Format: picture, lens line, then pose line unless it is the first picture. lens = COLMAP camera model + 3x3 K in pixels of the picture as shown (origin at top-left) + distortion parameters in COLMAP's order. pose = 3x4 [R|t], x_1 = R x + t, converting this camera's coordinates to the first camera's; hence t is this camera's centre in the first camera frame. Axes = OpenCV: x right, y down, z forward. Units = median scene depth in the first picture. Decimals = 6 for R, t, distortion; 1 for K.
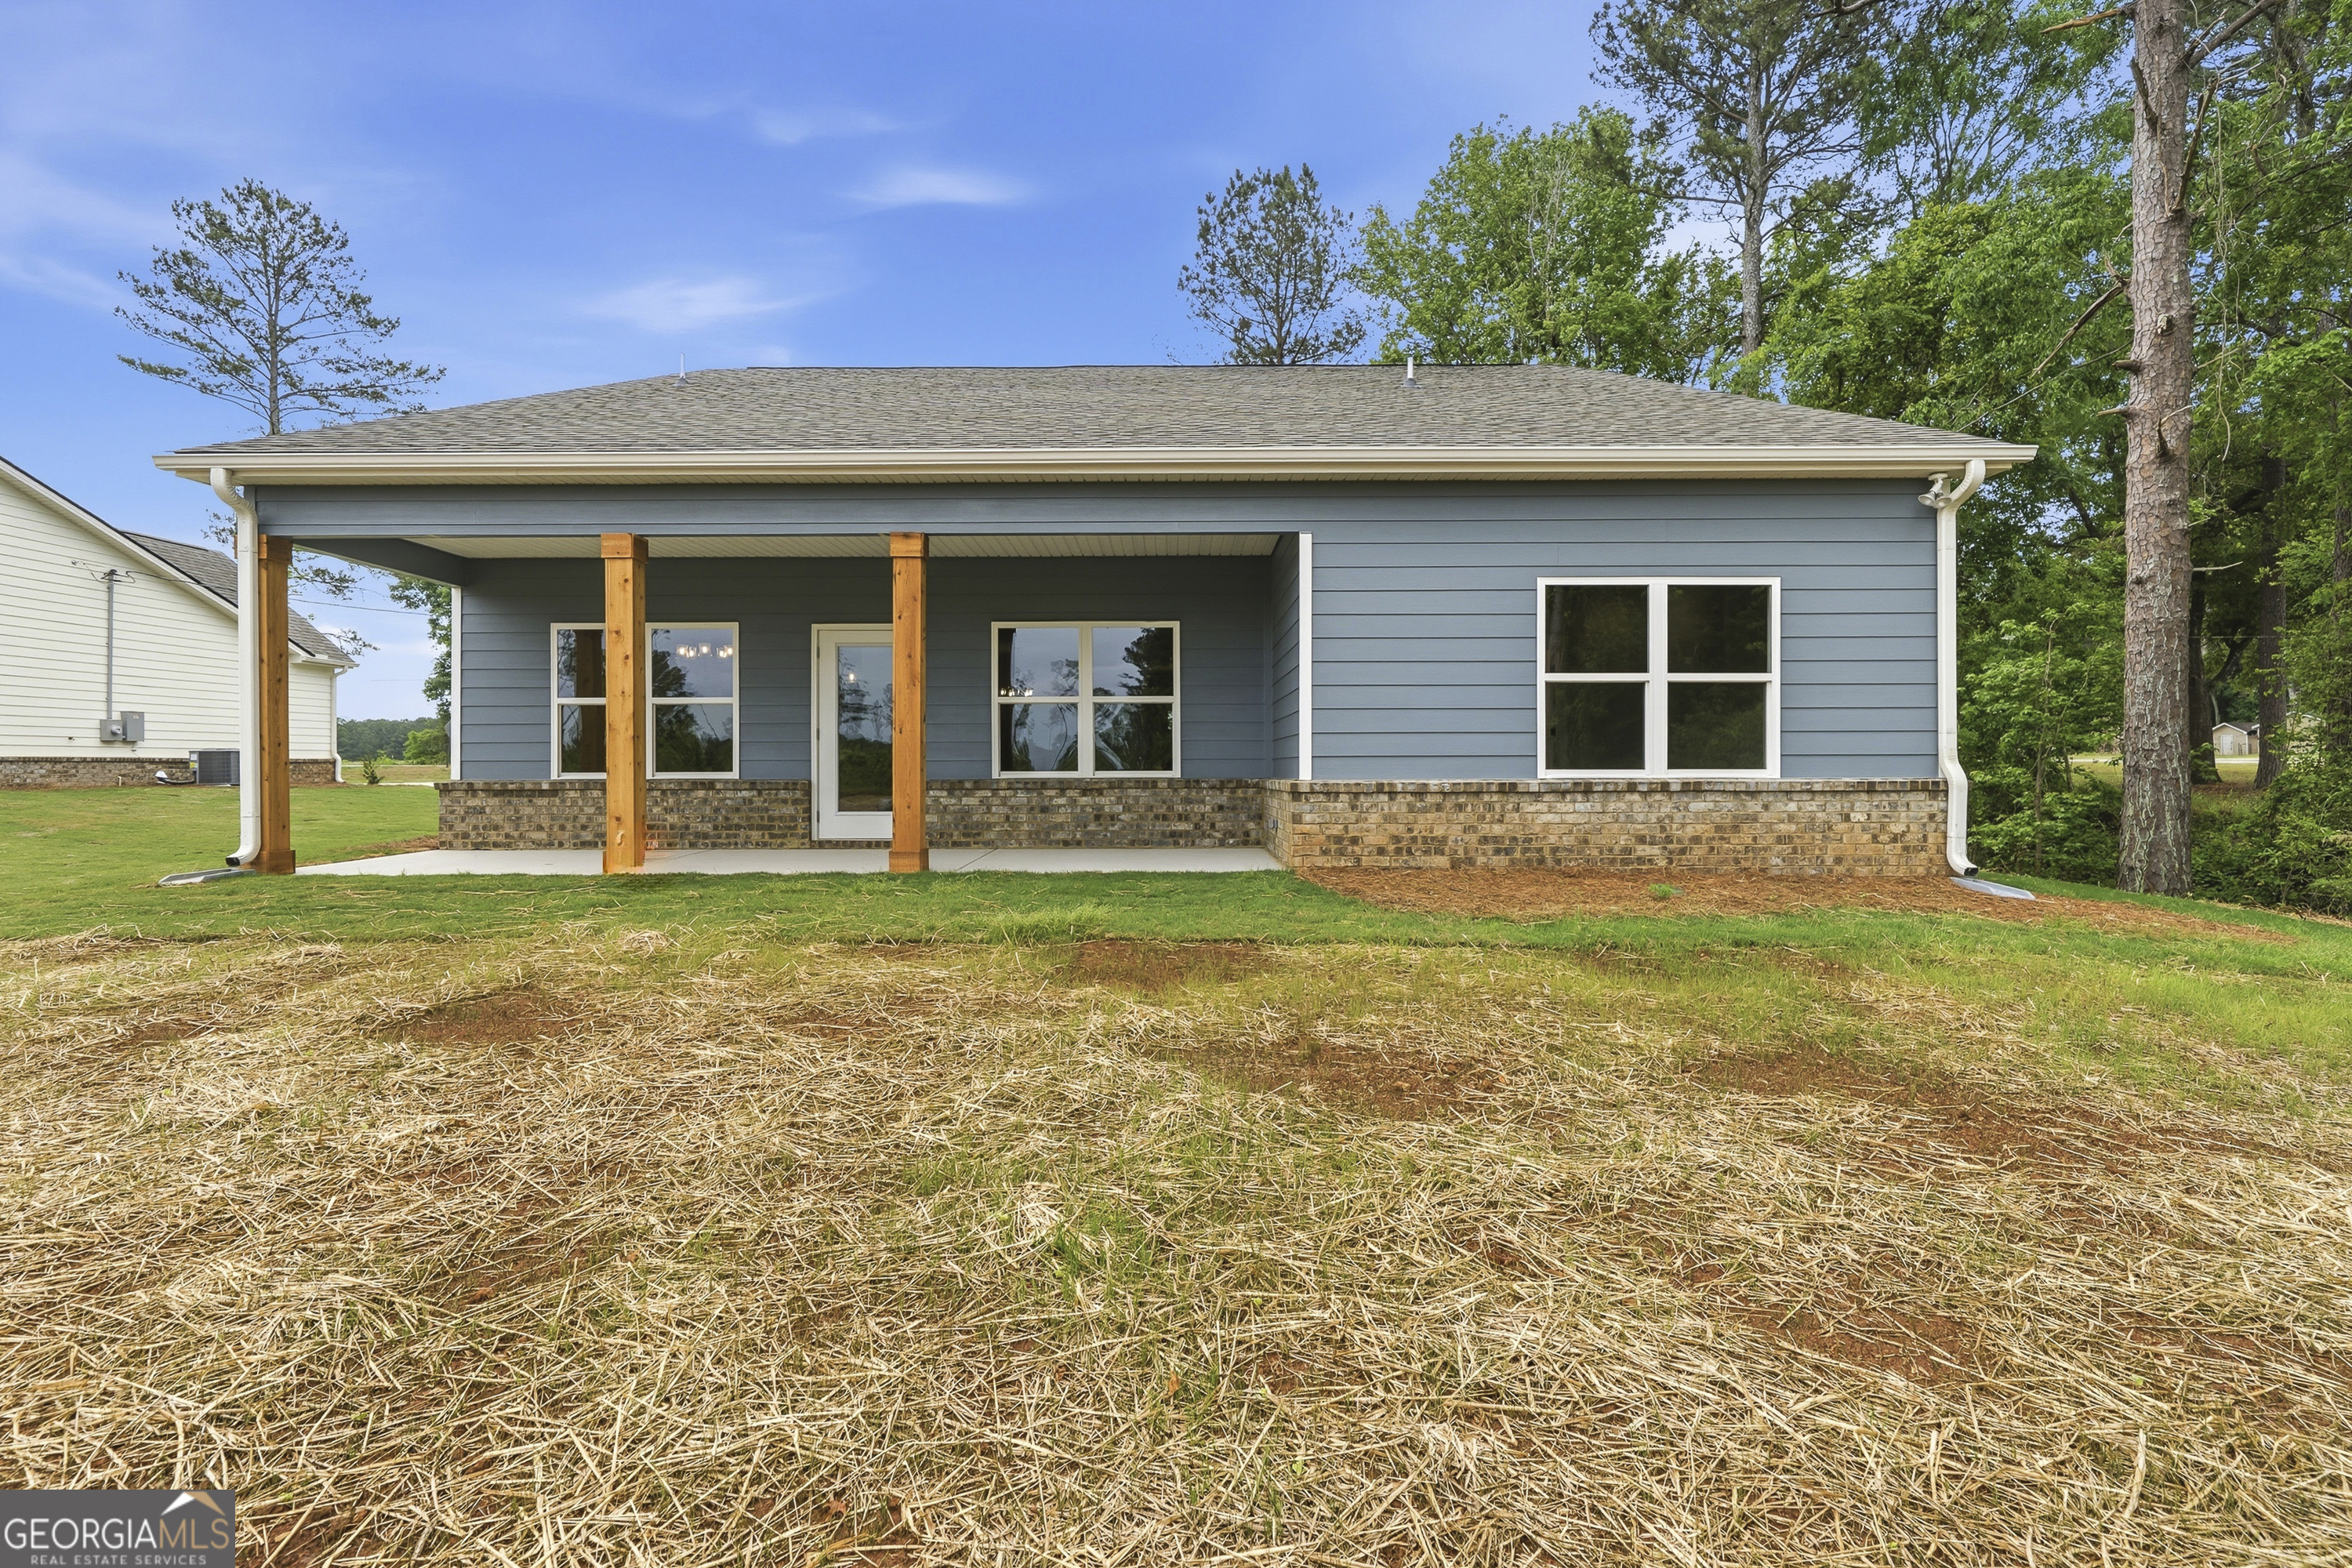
lens RADIAL K [[1153.2, 0, 1230.3], [0, 1153.2, 764.3], [0, 0, 1]] dist [-0.002484, 0.002826]
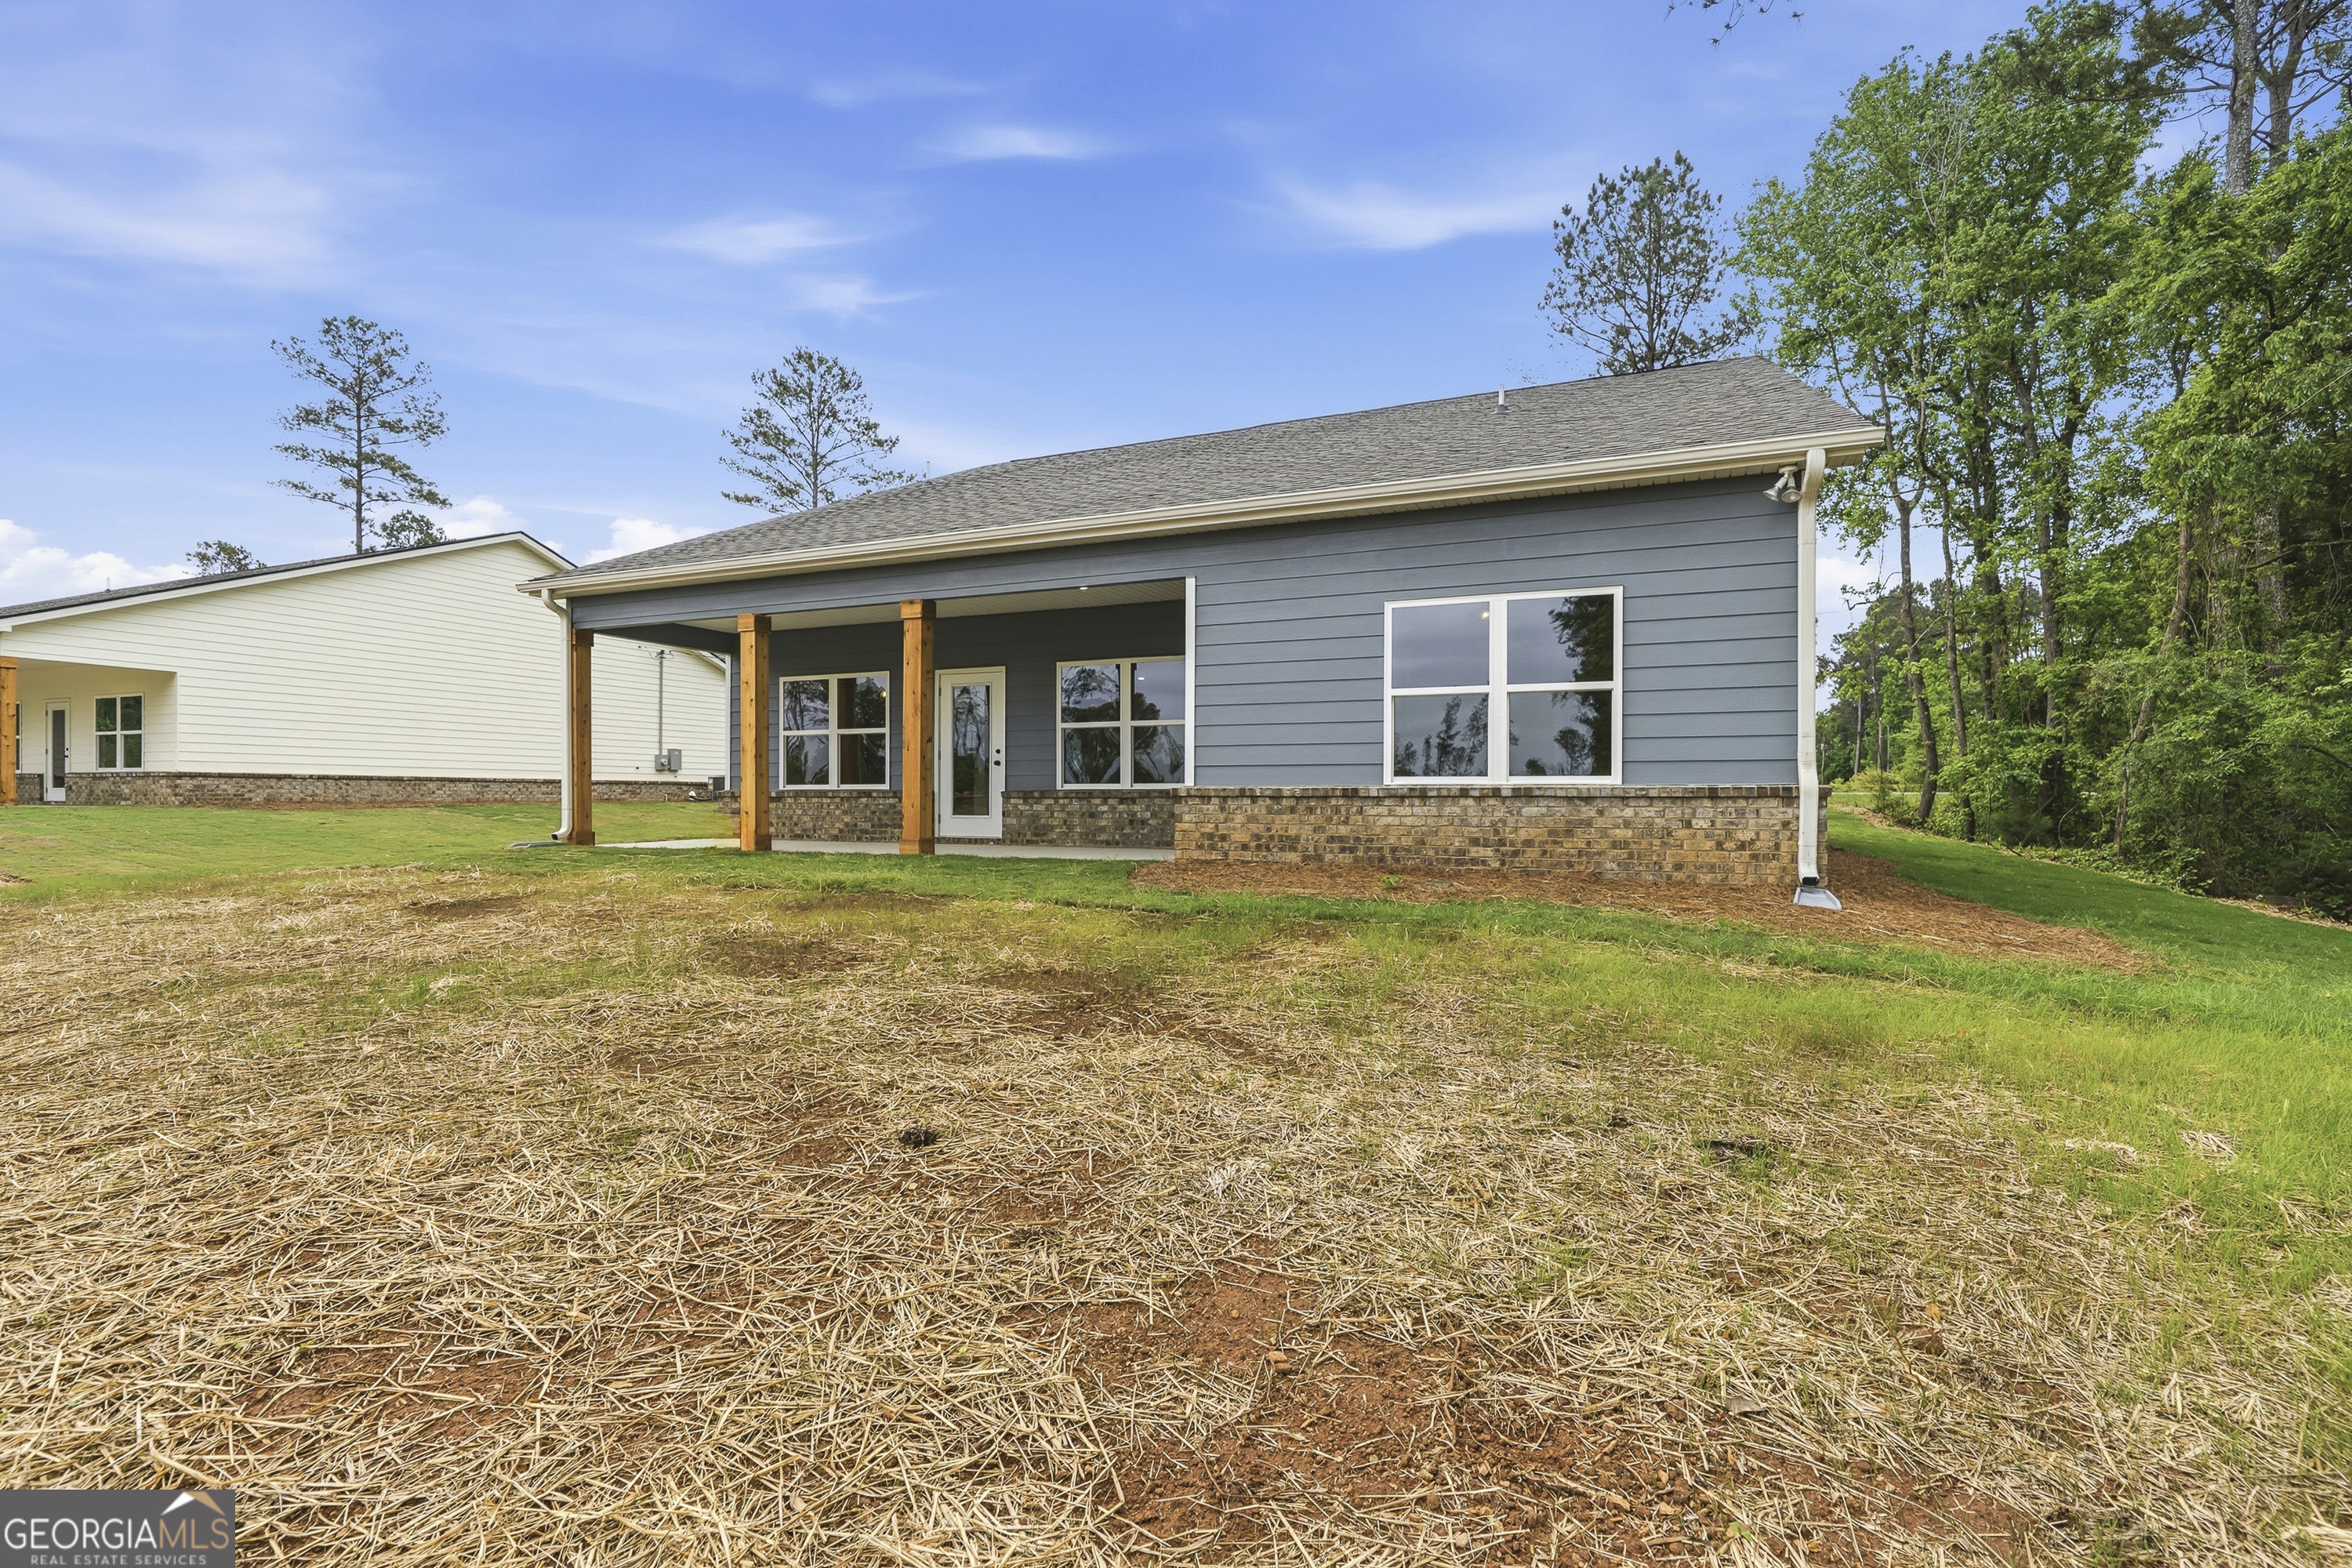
lens RADIAL K [[1153.2, 0, 1219.1], [0, 1153.2, 809.9], [0, 0, 1]] dist [-0.002484, 0.002826]
pose [[0.914102, 0.007670, -0.405413, 0.465547], [-0.002845, 0.999918, 0.012503, 0.018743], [0.405475, -0.010276, 0.914048, -0.058169]]
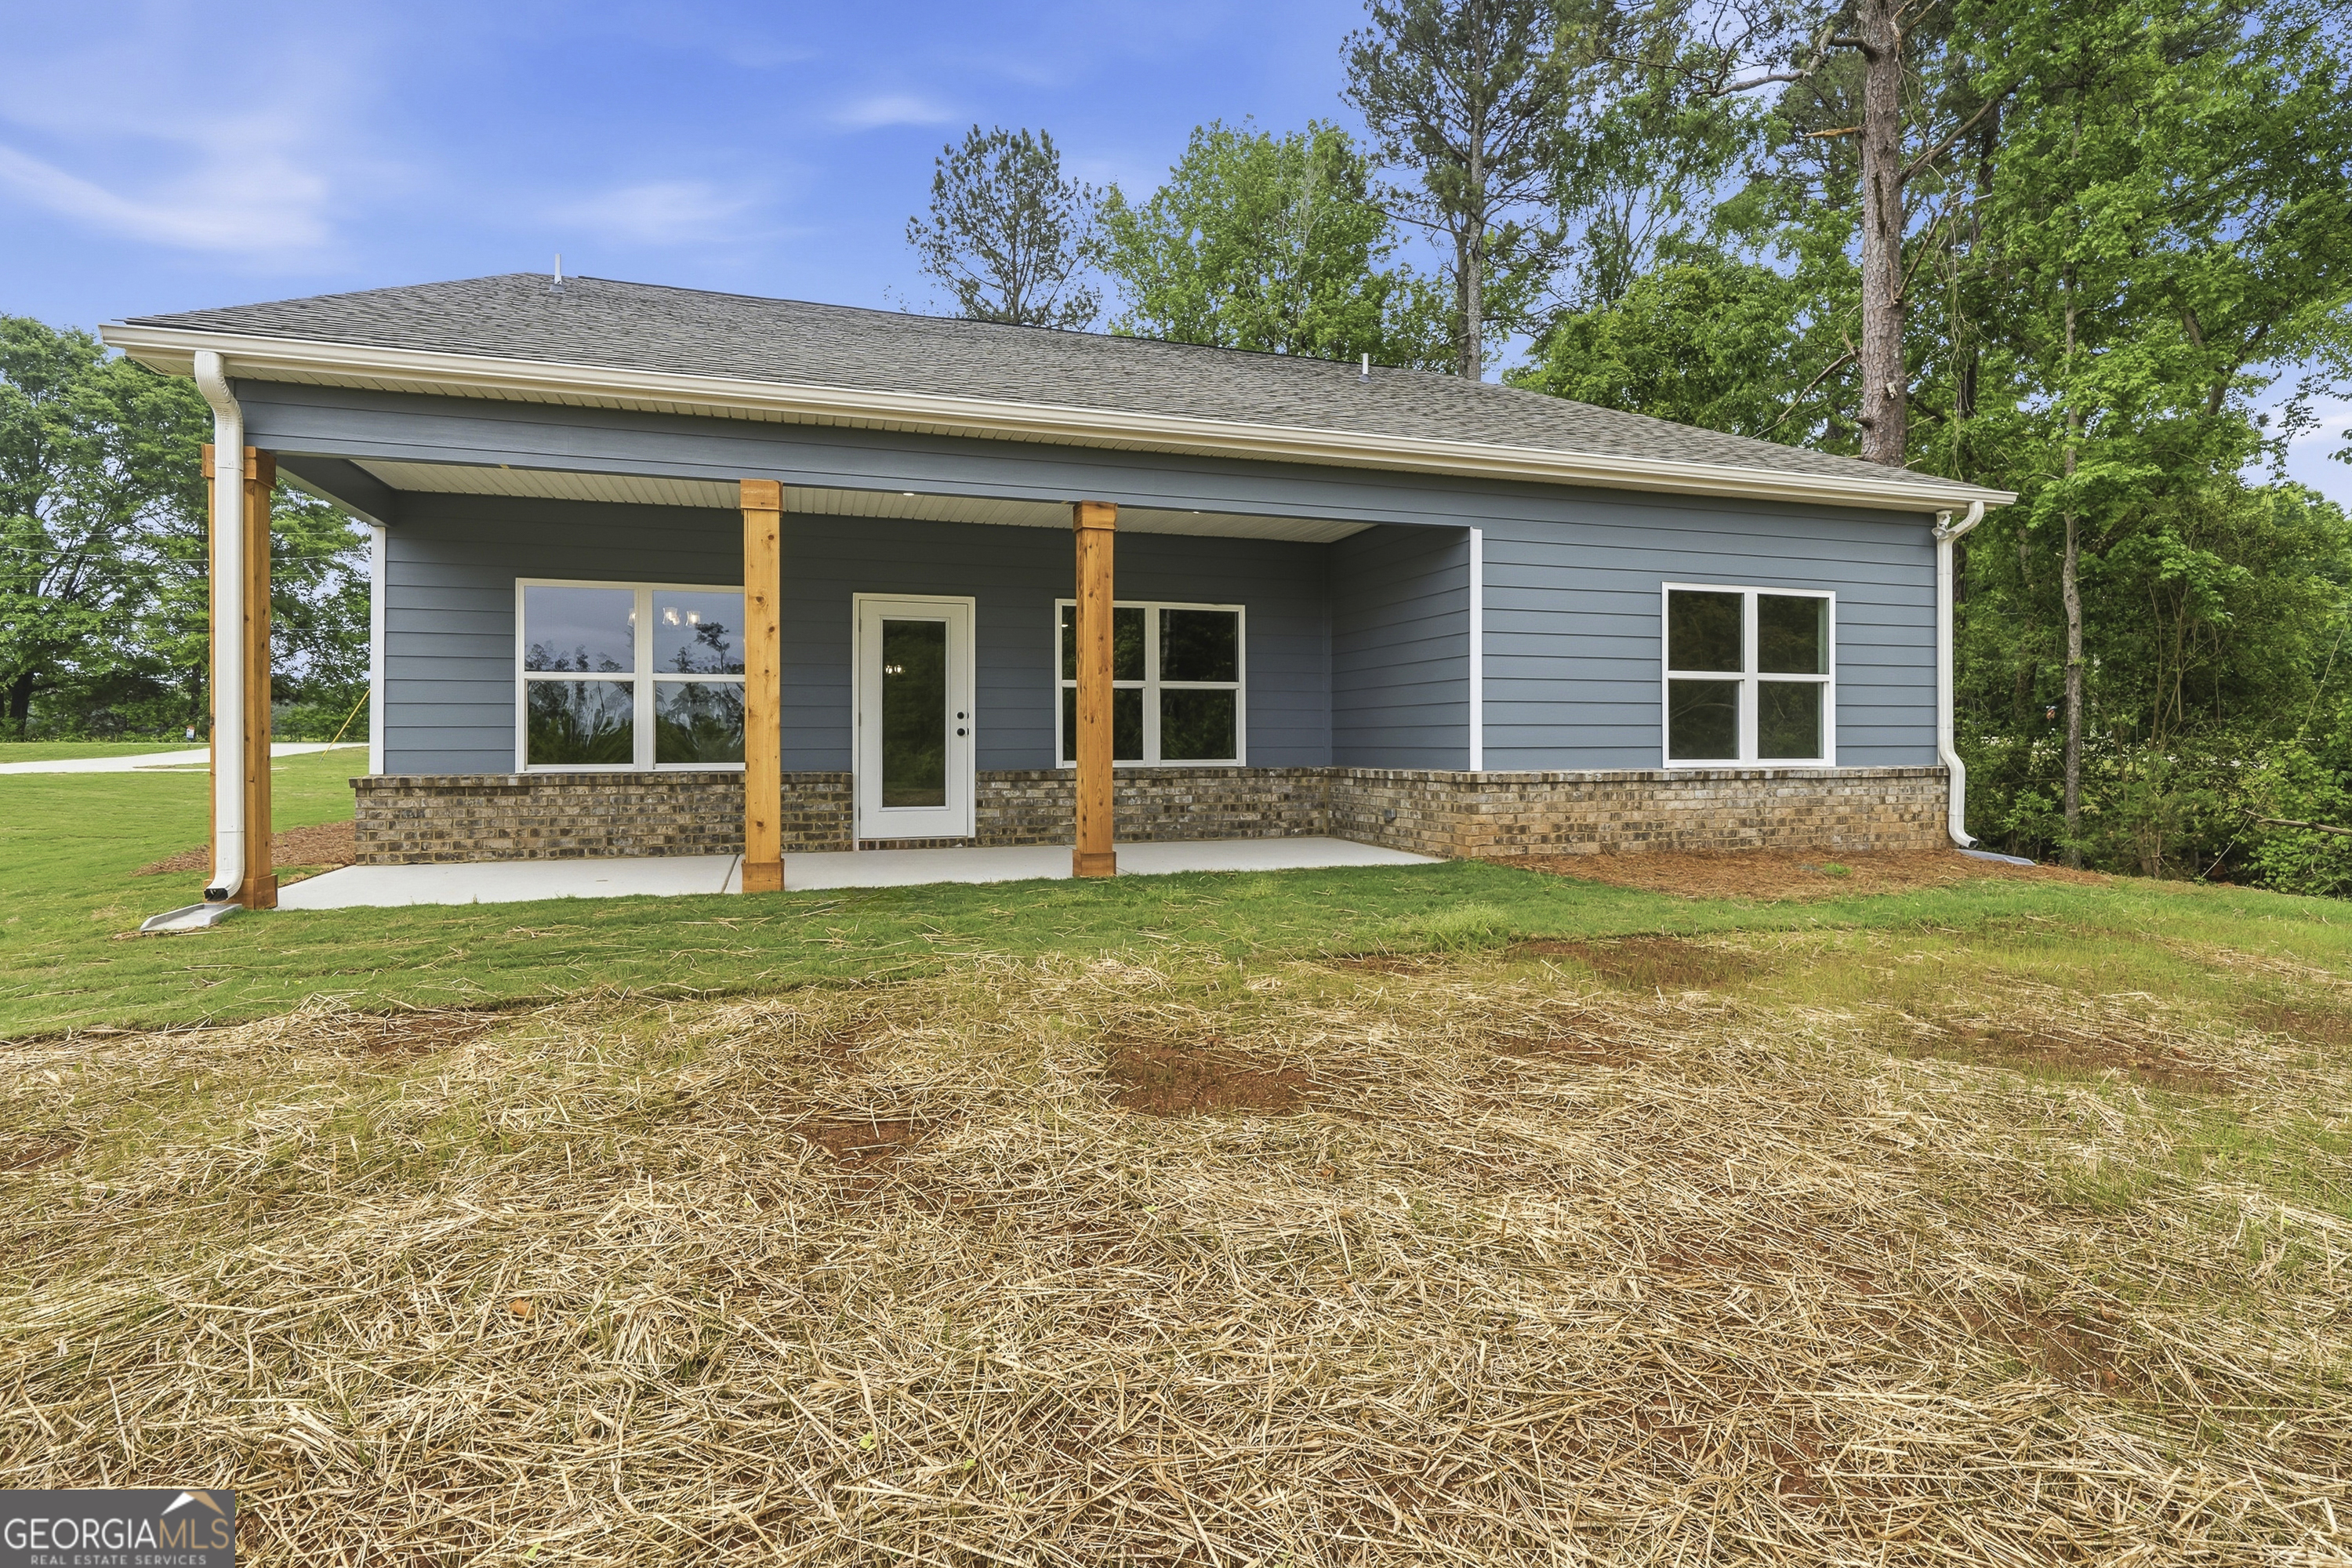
lens RADIAL K [[1153.2, 0, 1242.1], [0, 1153.2, 734.3], [0, 0, 1]] dist [-0.002484, 0.002826]
pose [[0.948554, 0.003434, 0.316597, -0.367472], [-0.001909, 0.999985, -0.005126, -0.010726], [-0.316610, 0.004258, 0.948546, 0.081985]]
